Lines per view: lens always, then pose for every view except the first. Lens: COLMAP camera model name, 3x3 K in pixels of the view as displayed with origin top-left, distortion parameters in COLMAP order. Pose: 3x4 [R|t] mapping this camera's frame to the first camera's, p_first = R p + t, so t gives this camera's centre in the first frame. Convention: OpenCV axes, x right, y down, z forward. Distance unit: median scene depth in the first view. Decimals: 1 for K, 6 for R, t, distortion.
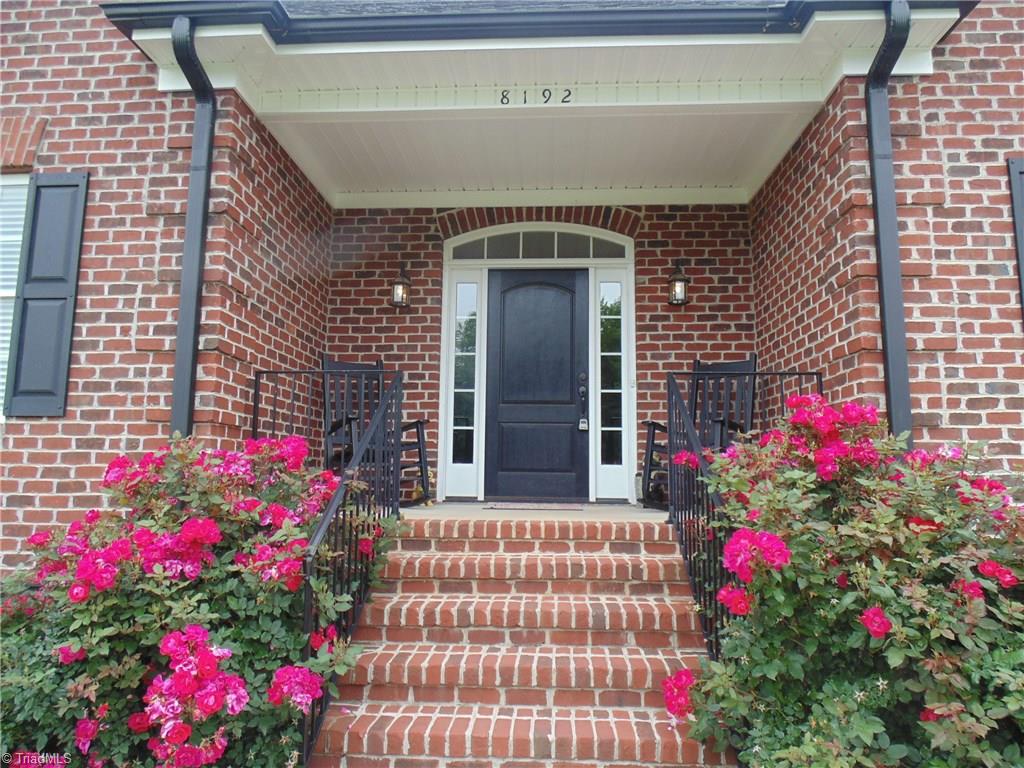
lens RADIAL K [[681.9, 0, 509.5], [0, 681.9, 385.8], [0, 0, 1]] dist [-0.017417, 0.000296]
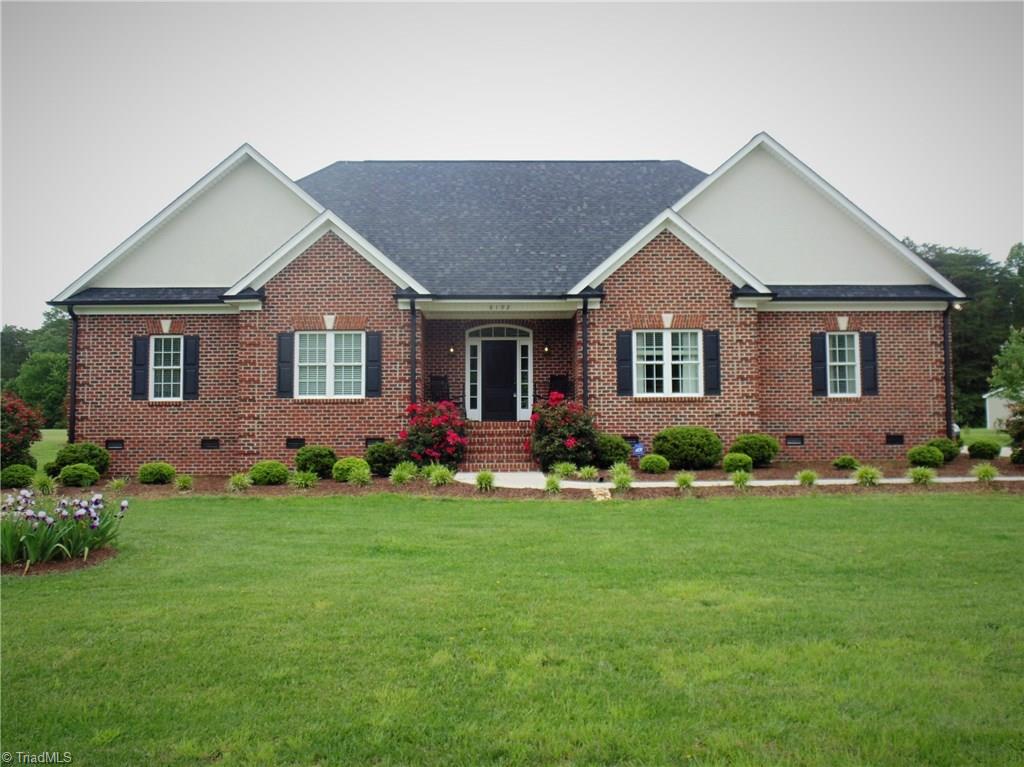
lens RADIAL K [[1014.4, 0, 512.7], [0, 1014.4, 383.5], [0, 0, 1]] dist [-0.007177, 0.000000]
pose [[0.997192, -0.010527, 0.074142, -0.230534], [0.005459, 0.997655, 0.068228, -0.299419], [-0.074686, -0.067632, 0.994911, -3.431625]]
